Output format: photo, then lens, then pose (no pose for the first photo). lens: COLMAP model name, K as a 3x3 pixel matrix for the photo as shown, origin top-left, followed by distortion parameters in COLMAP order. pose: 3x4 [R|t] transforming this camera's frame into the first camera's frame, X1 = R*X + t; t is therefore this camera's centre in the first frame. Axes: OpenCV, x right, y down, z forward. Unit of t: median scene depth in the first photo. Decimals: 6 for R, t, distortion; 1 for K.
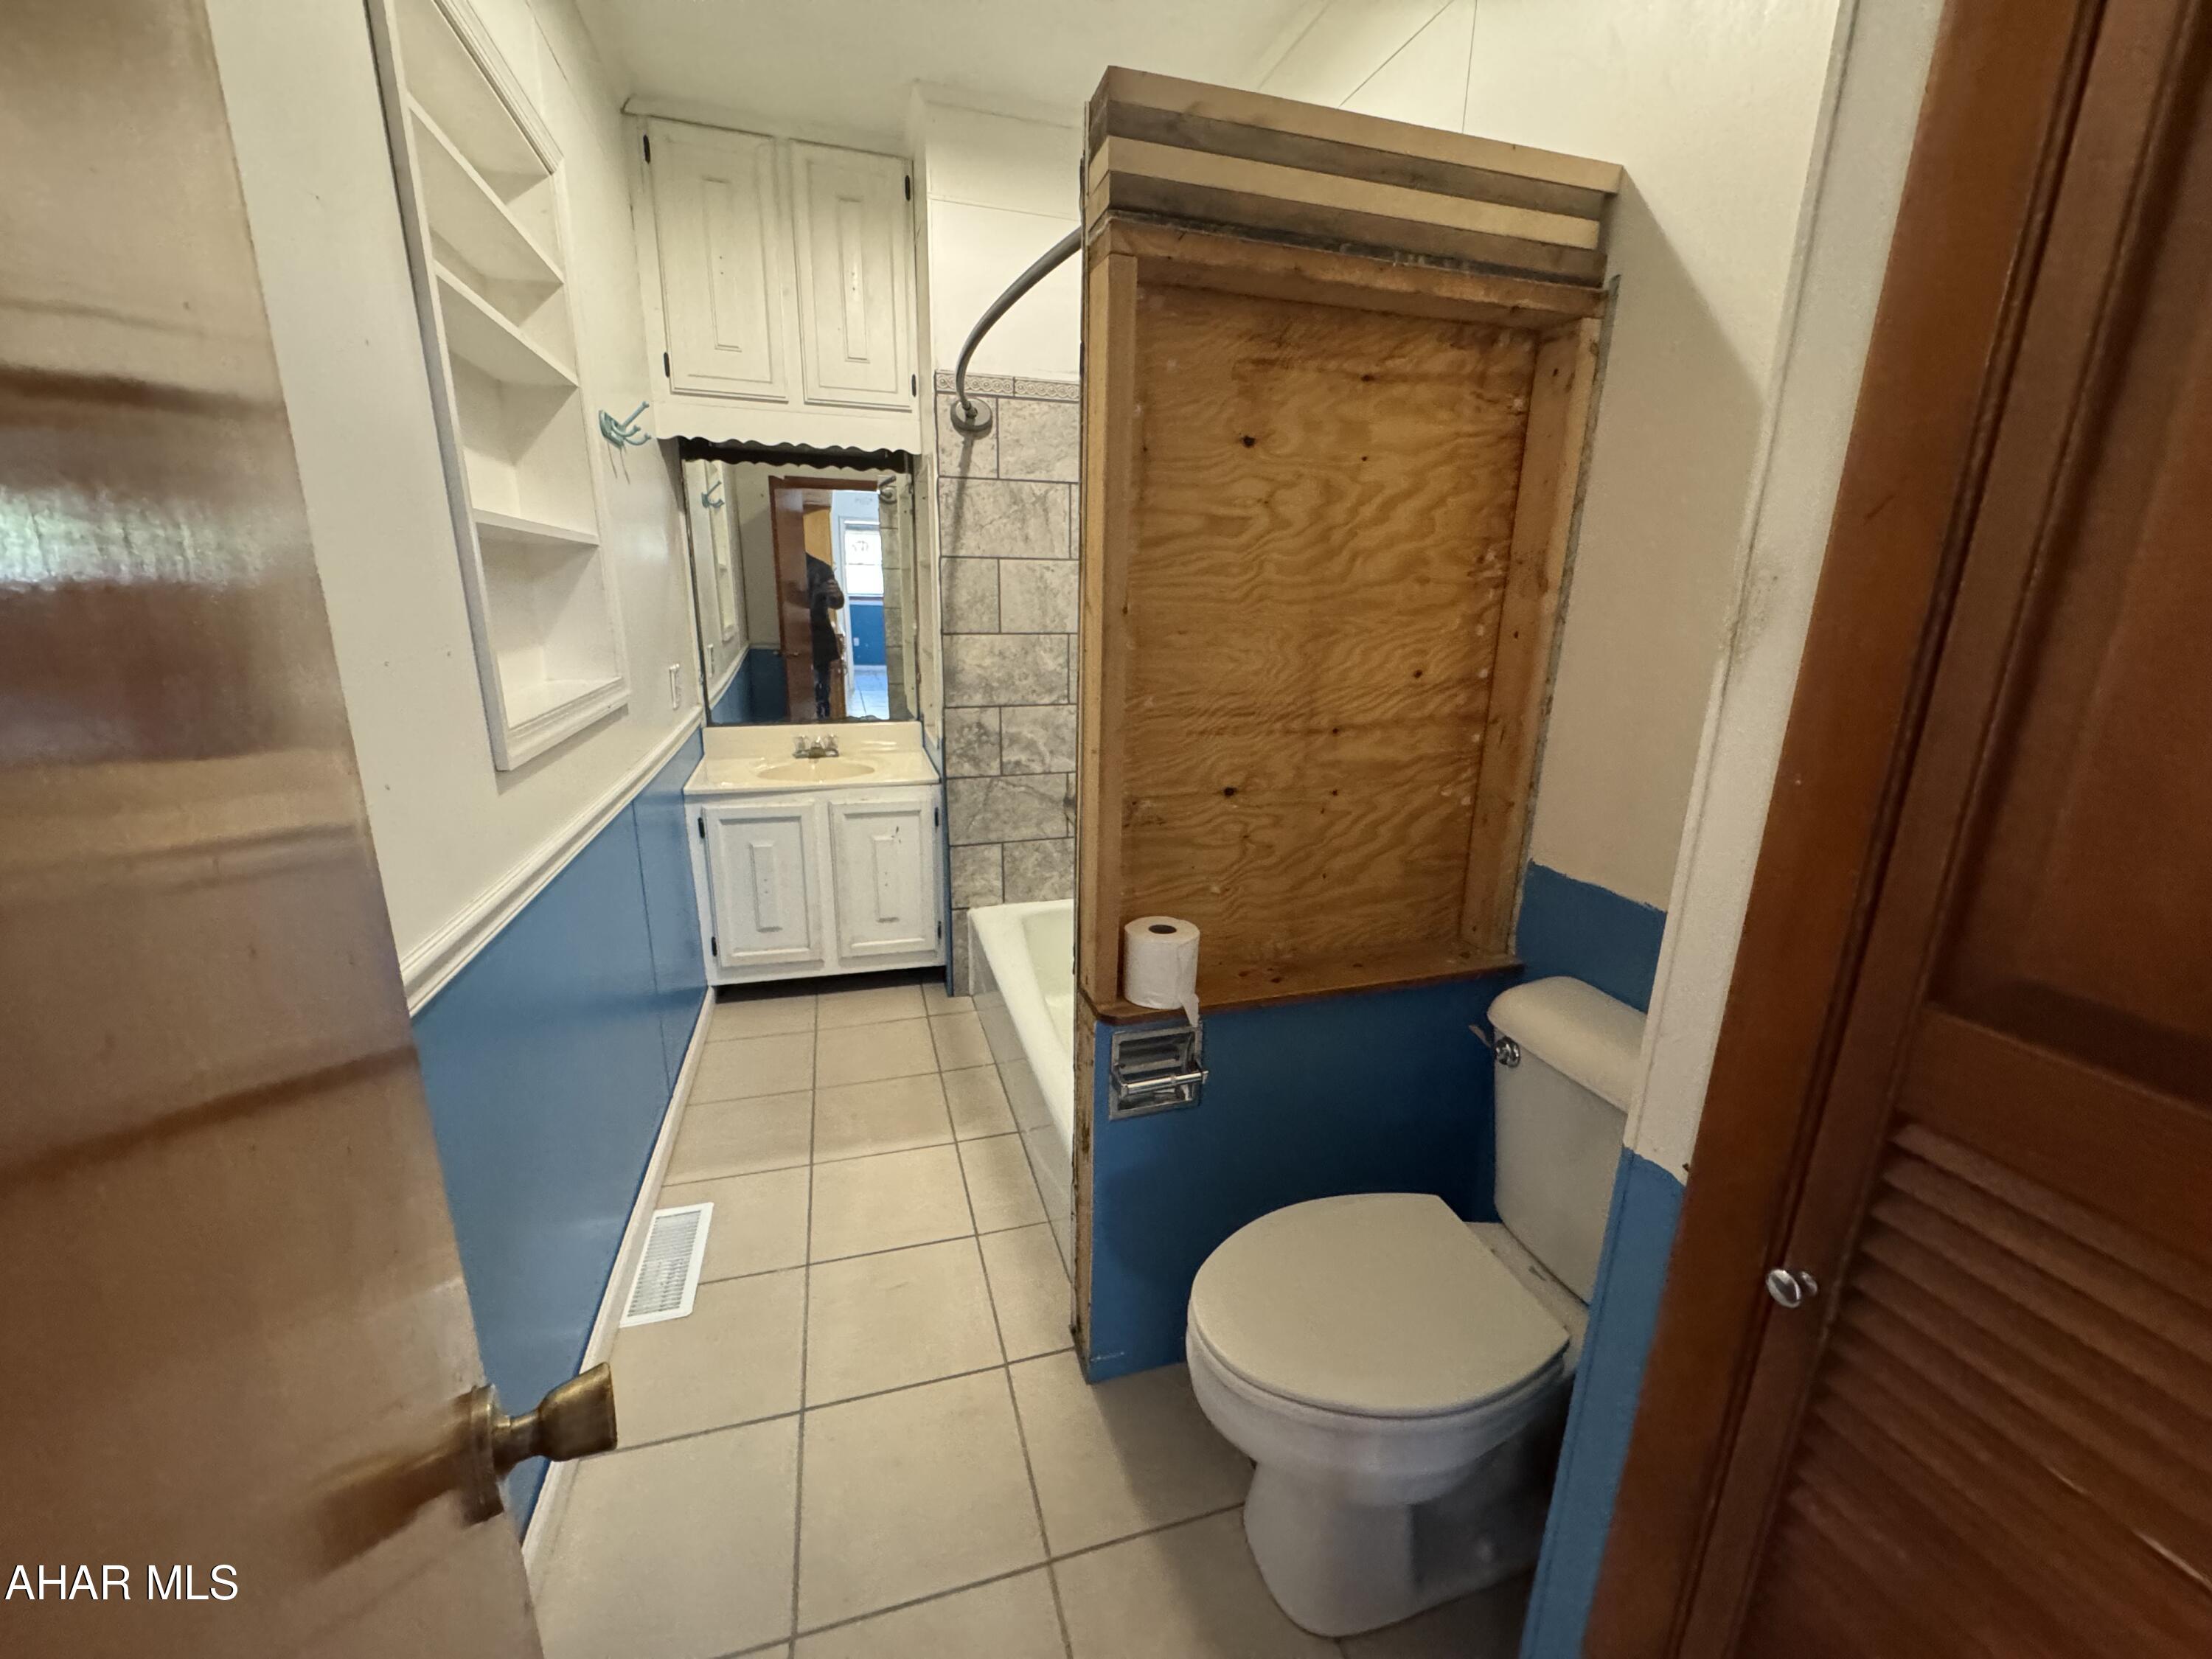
lens RADIAL K [[885.5, 0, 1106.8], [0, 885.5, 828.7], [0, 0, 1]] dist [-0.003895, 0.000467]
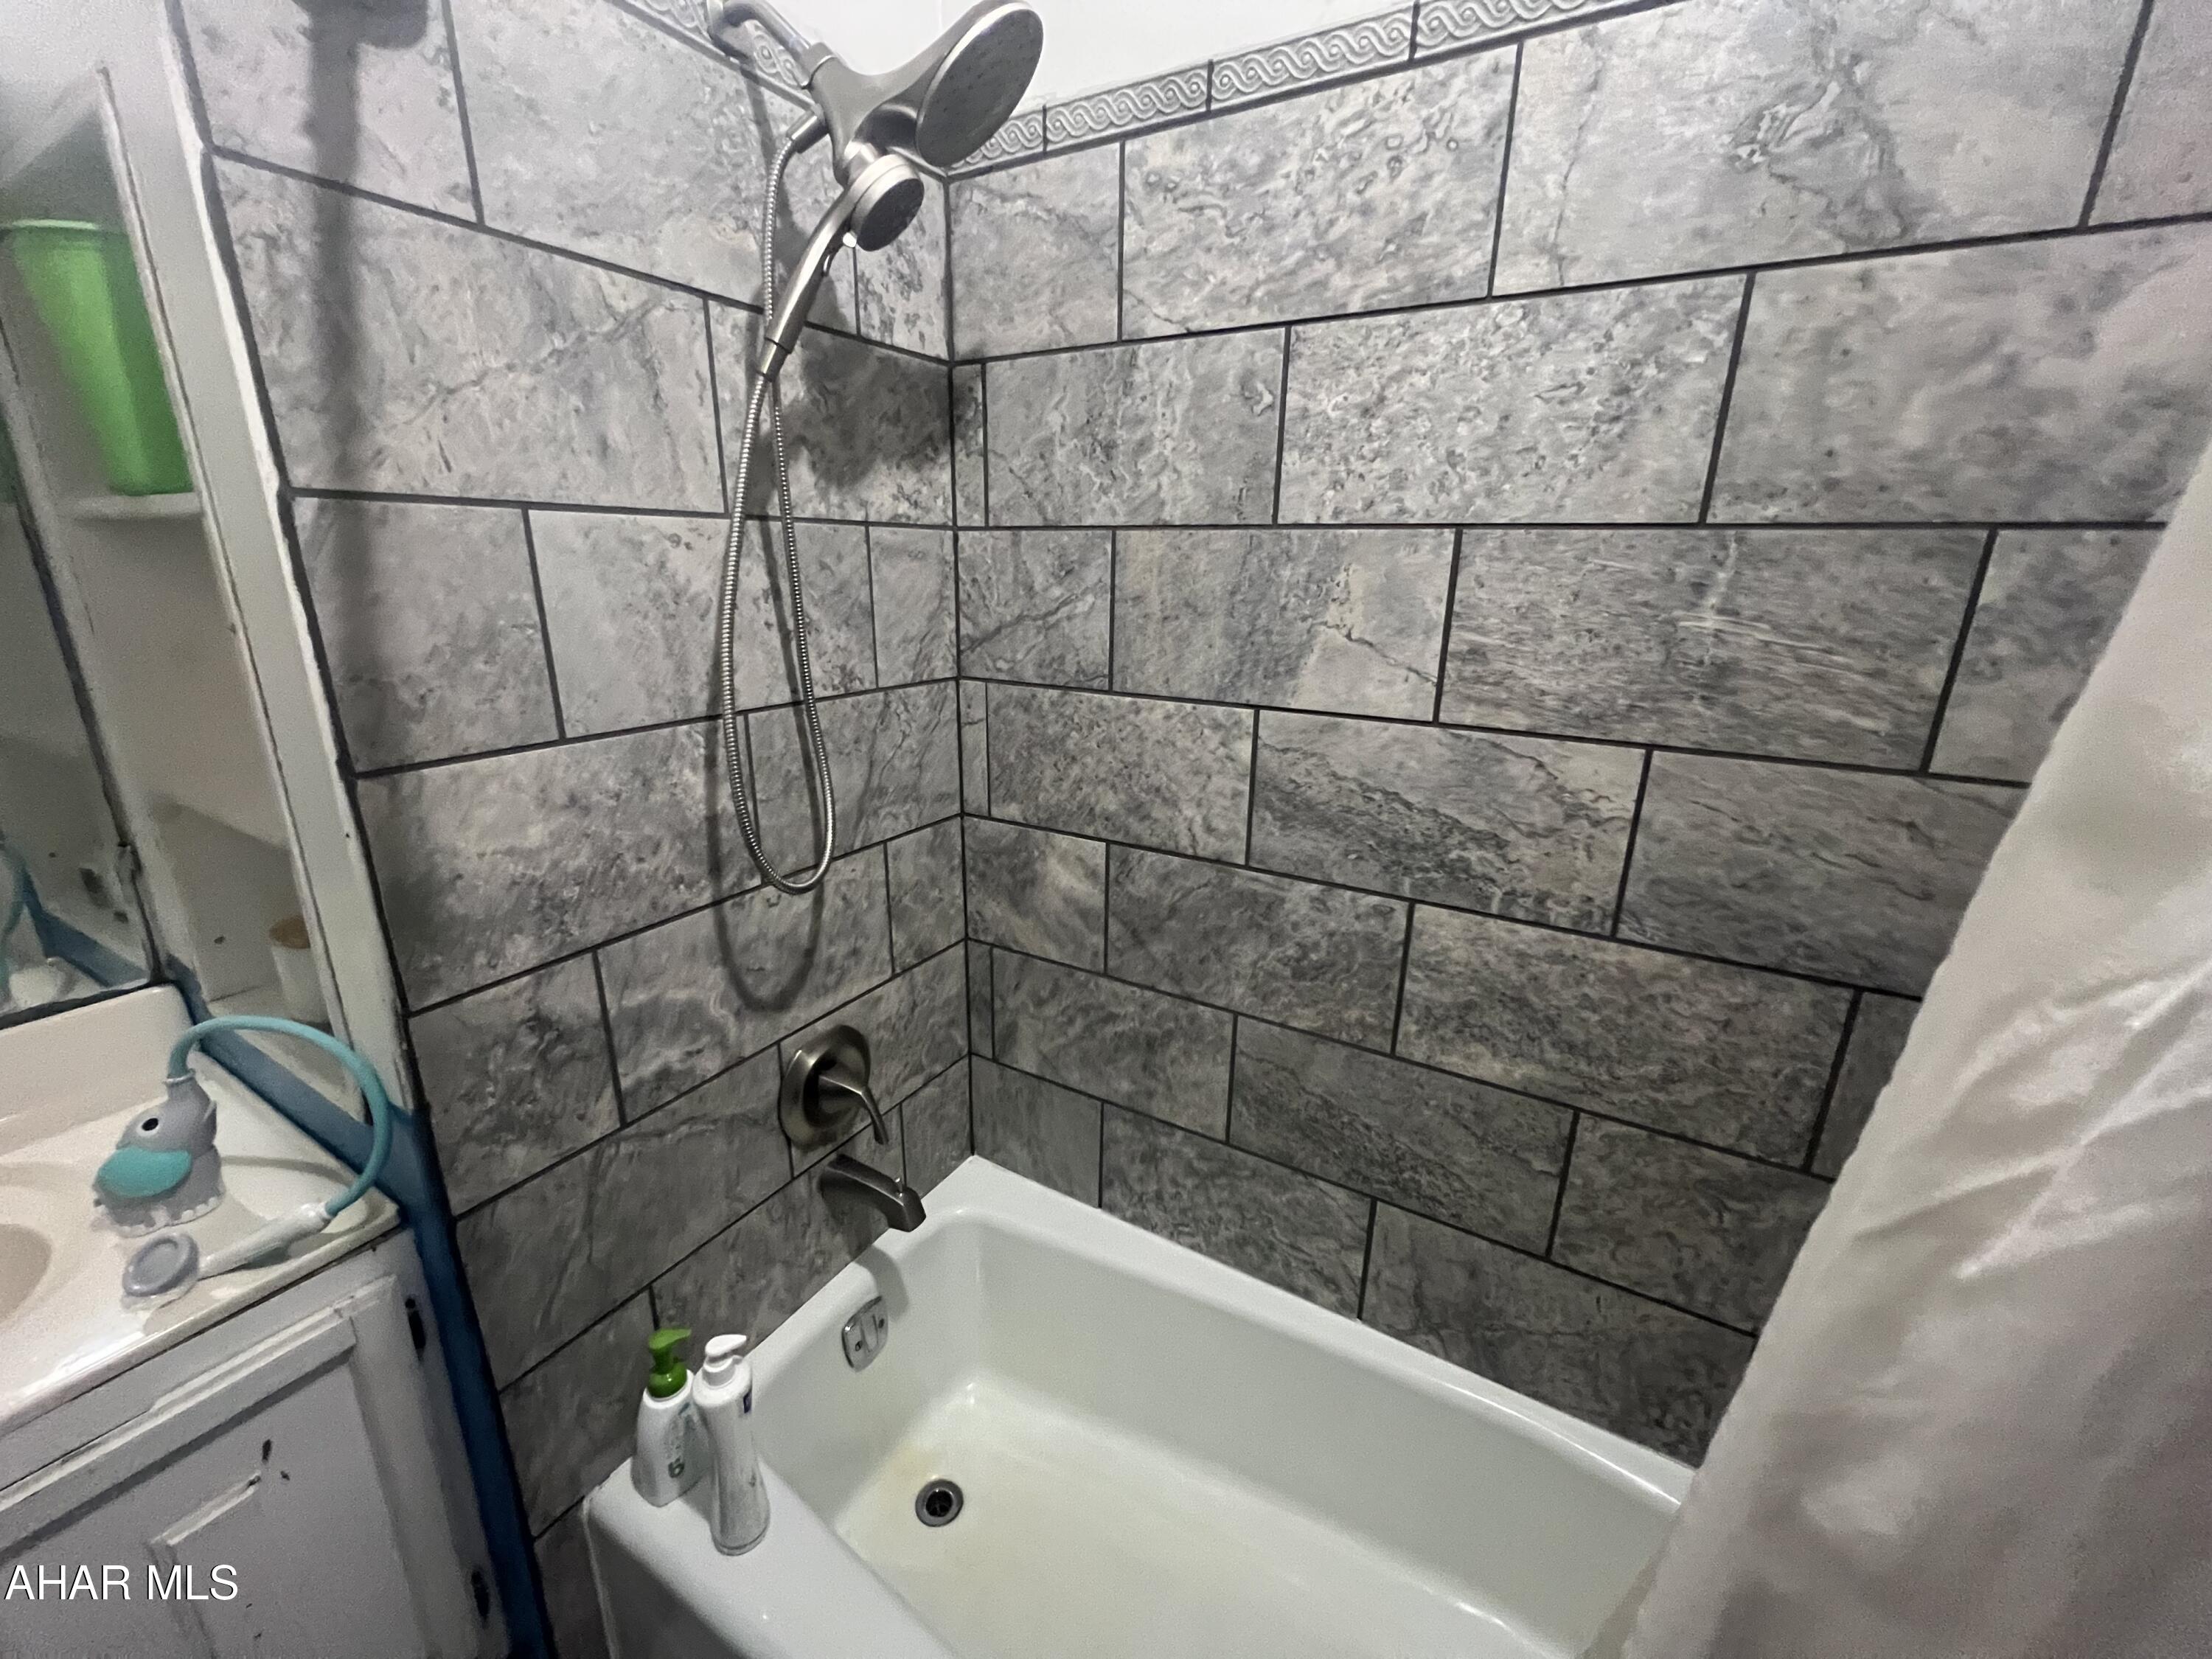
lens RADIAL K [[888.1, 0, 1101.8], [0, 888.1, 830.1], [0, 0, 1]] dist [-0.000277, 0.000297]
pose [[0.737554, -0.198530, 0.645446, -0.192298], [0.171256, 0.979551, 0.105600, -0.189955], [-0.653212, 0.032651, 0.756471, 0.628408]]
